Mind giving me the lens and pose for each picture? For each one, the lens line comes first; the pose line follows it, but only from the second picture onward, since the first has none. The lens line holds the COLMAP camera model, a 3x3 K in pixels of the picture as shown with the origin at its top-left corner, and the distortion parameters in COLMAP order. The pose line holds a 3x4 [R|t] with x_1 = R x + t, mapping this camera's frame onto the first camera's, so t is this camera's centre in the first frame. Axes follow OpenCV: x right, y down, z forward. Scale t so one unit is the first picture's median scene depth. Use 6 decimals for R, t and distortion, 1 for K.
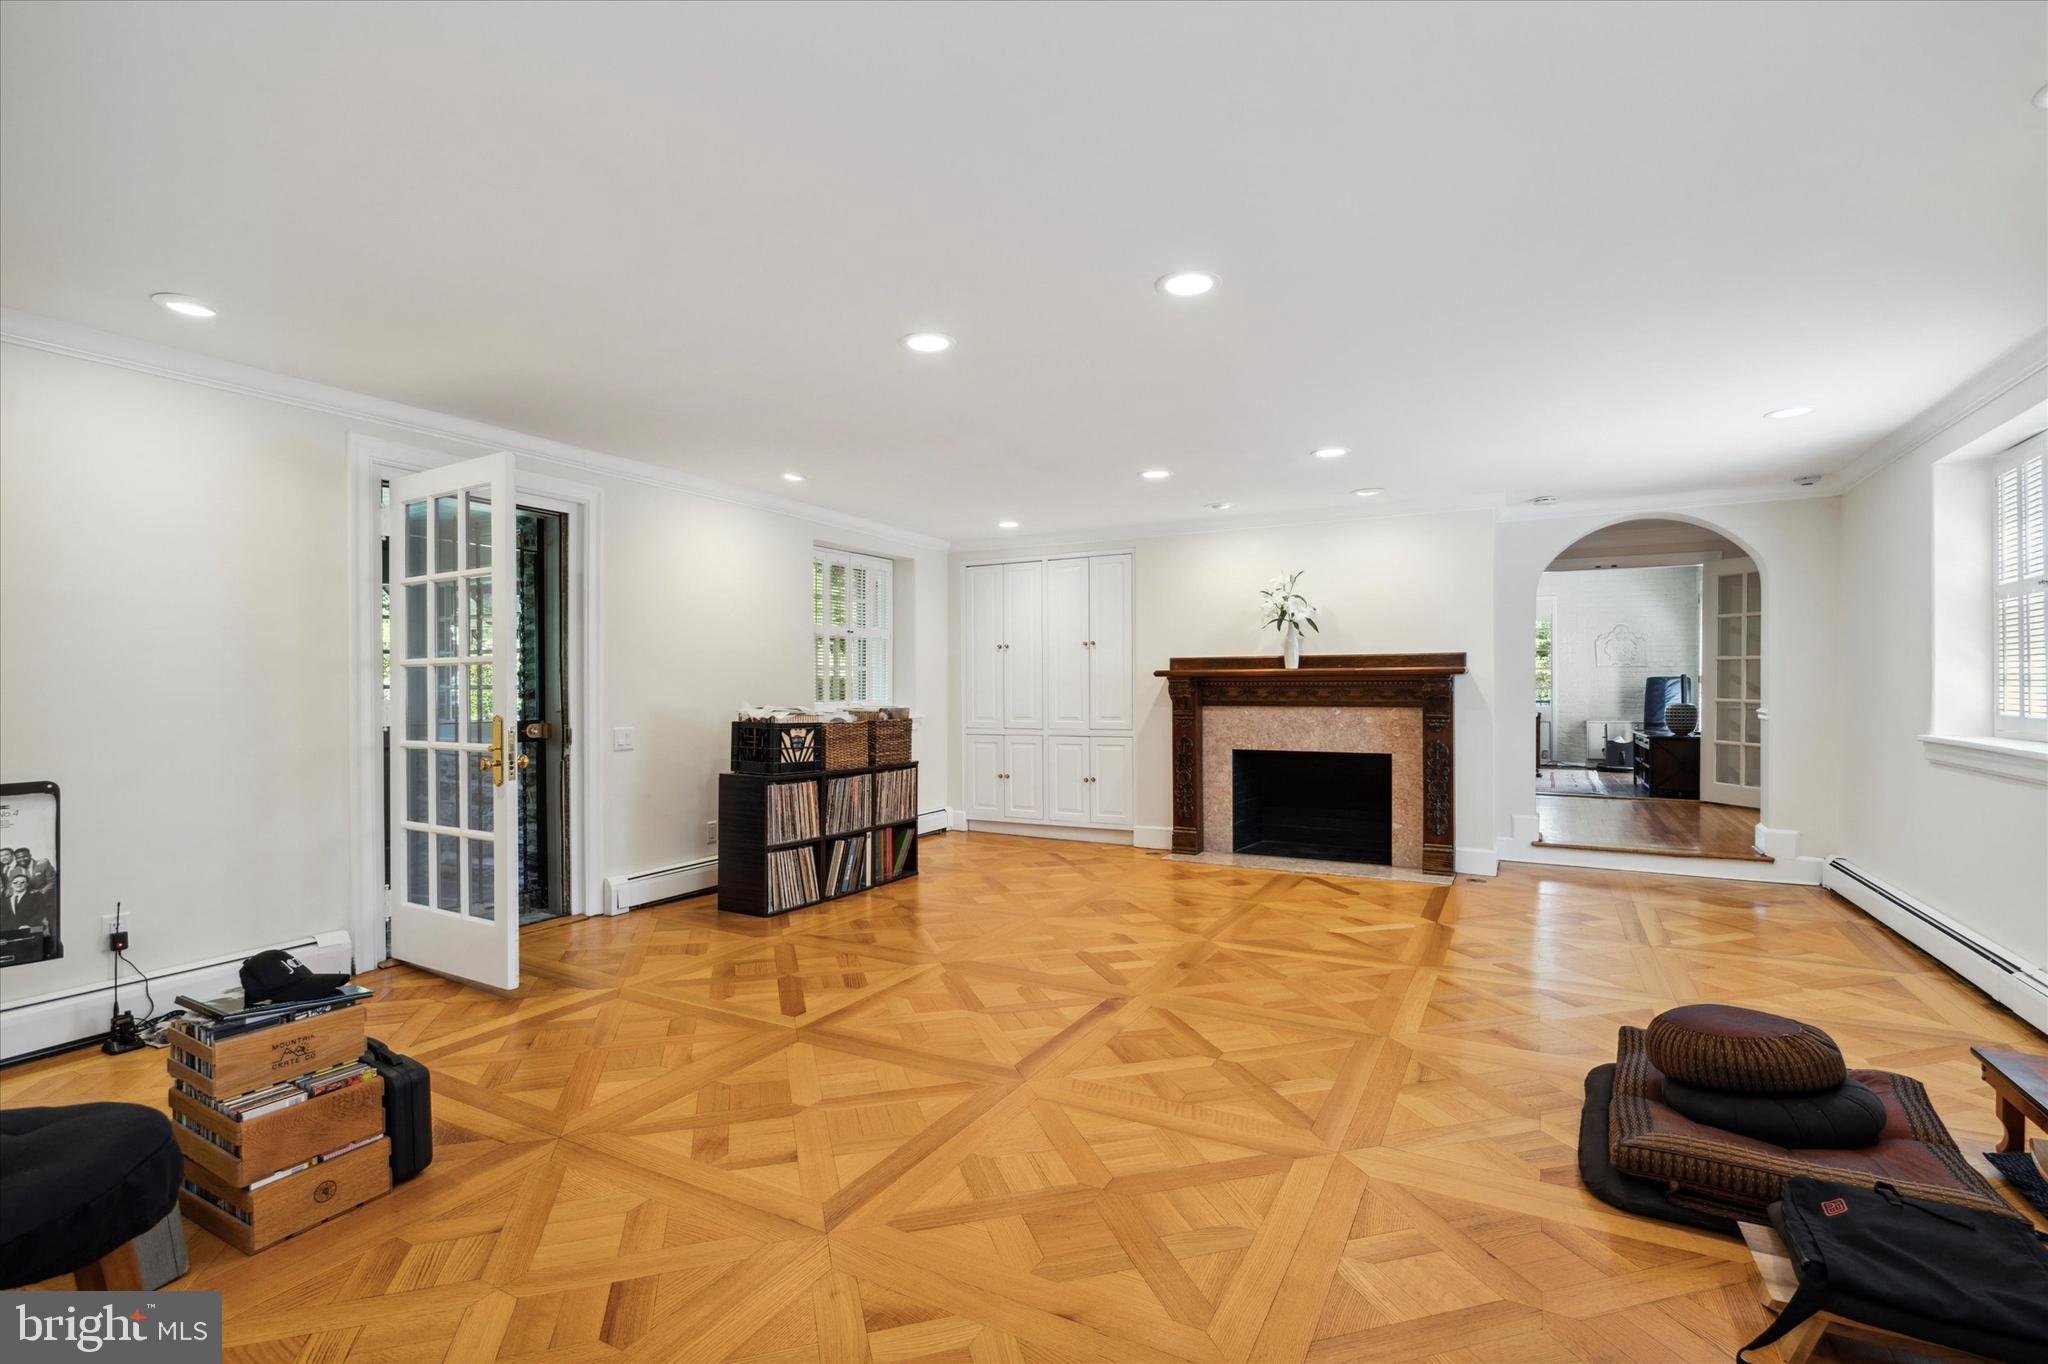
lens RADIAL K [[933.3, 0, 991.4], [0, 933.3, 684.6], [0, 0, 1]] dist [-0.001003, -0.000070]
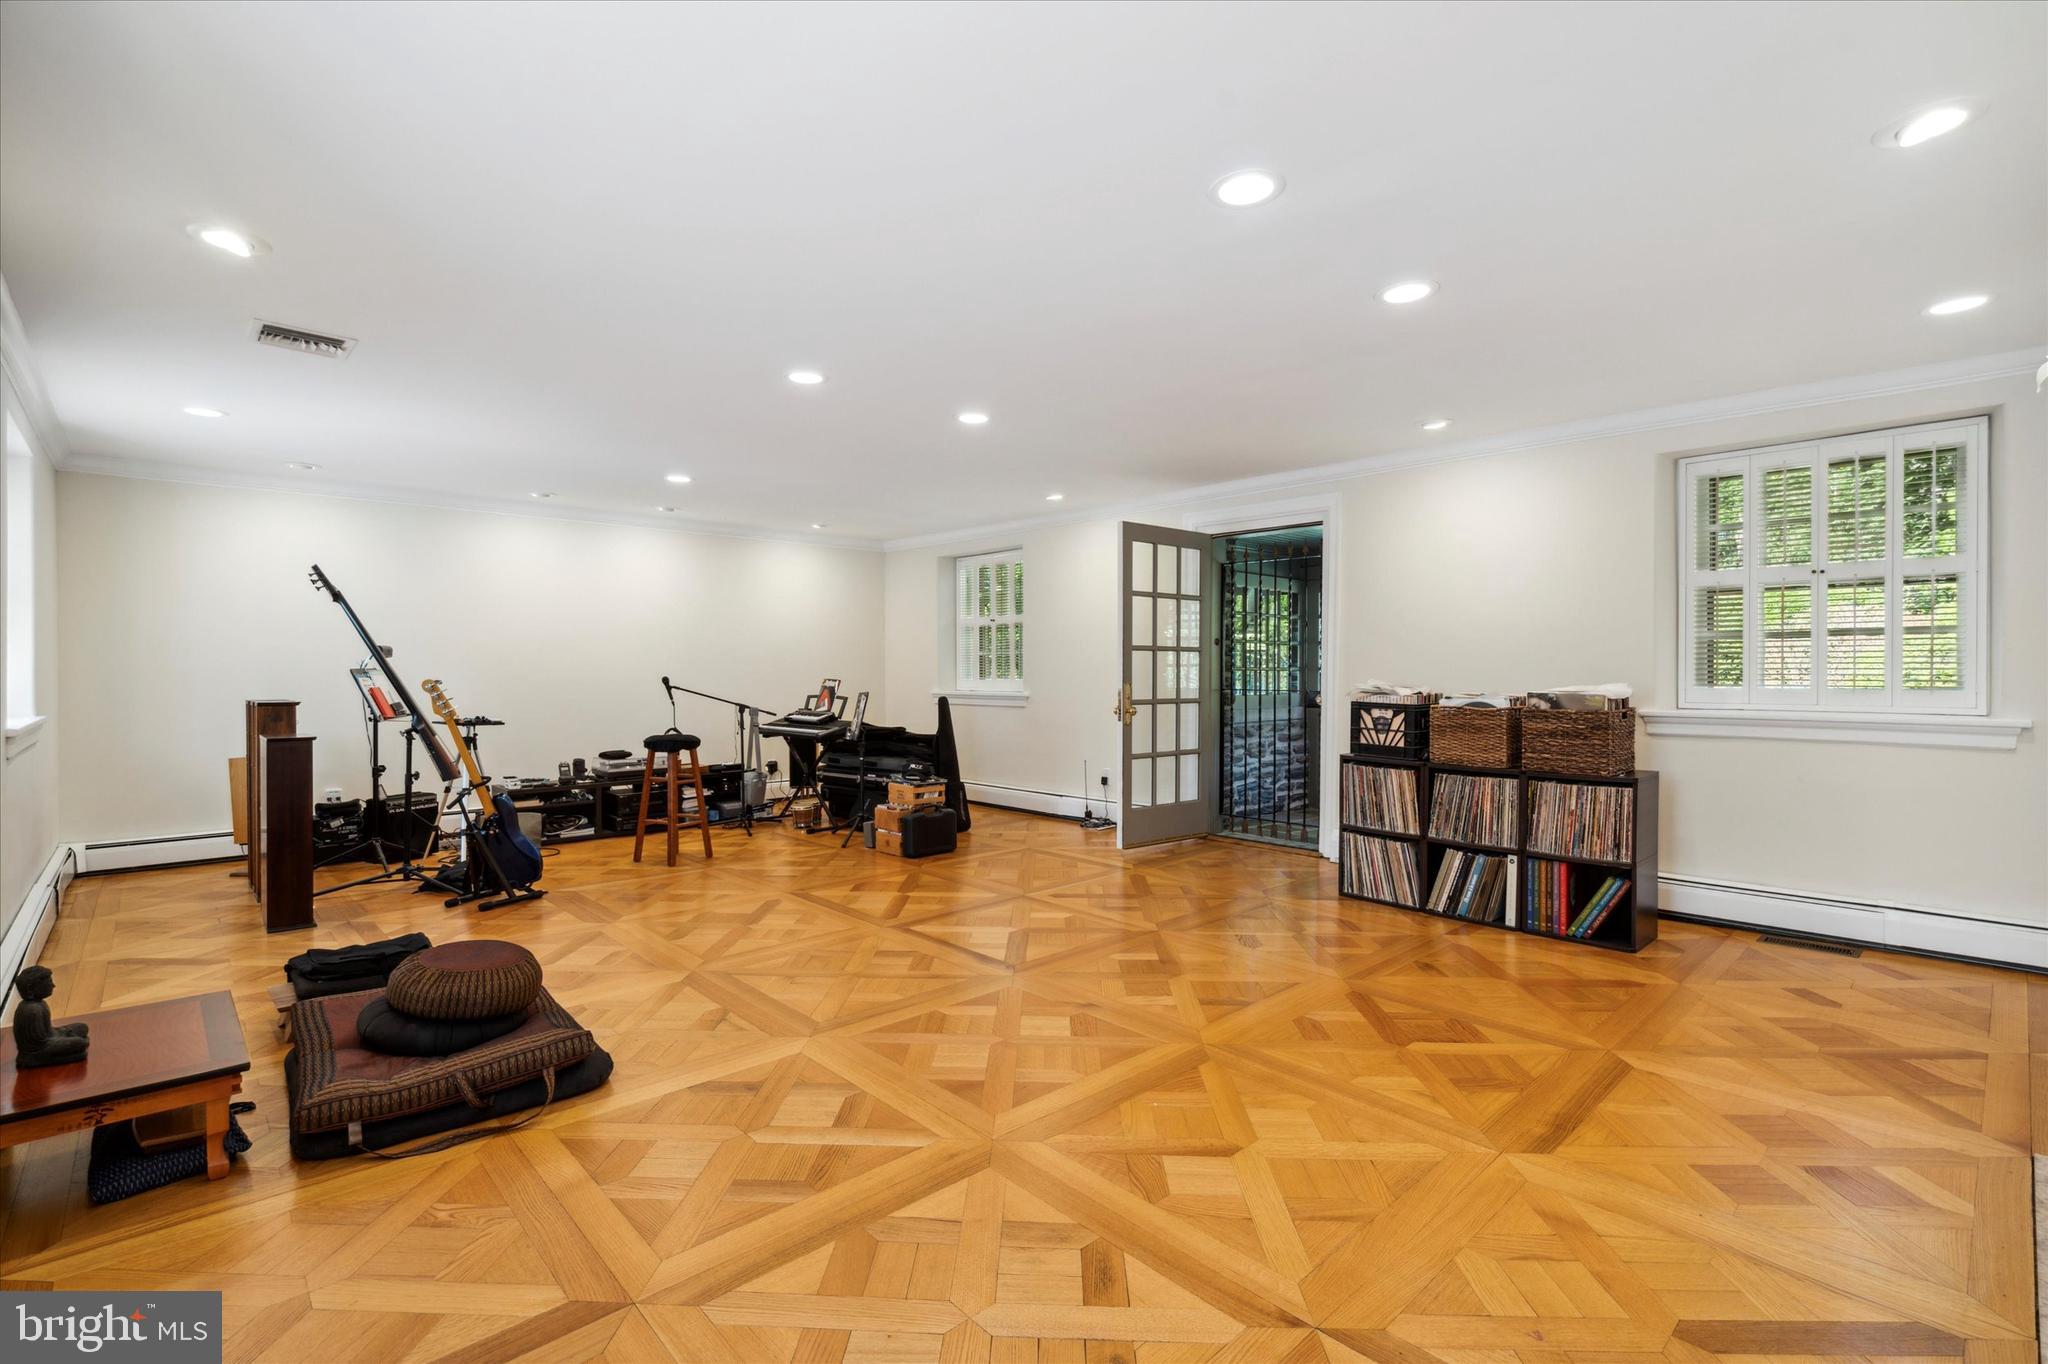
lens RADIAL K [[933.3, 0, 991.4], [0, 933.3, 684.6], [0, 0, 1]] dist [-0.001003, -0.000070]
pose [[-0.311635, 0.022368, -0.949939, 0.741738], [0.005819, 0.999749, 0.021632, 0.000866], [0.950184, 0.001213, -0.311687, 0.866078]]
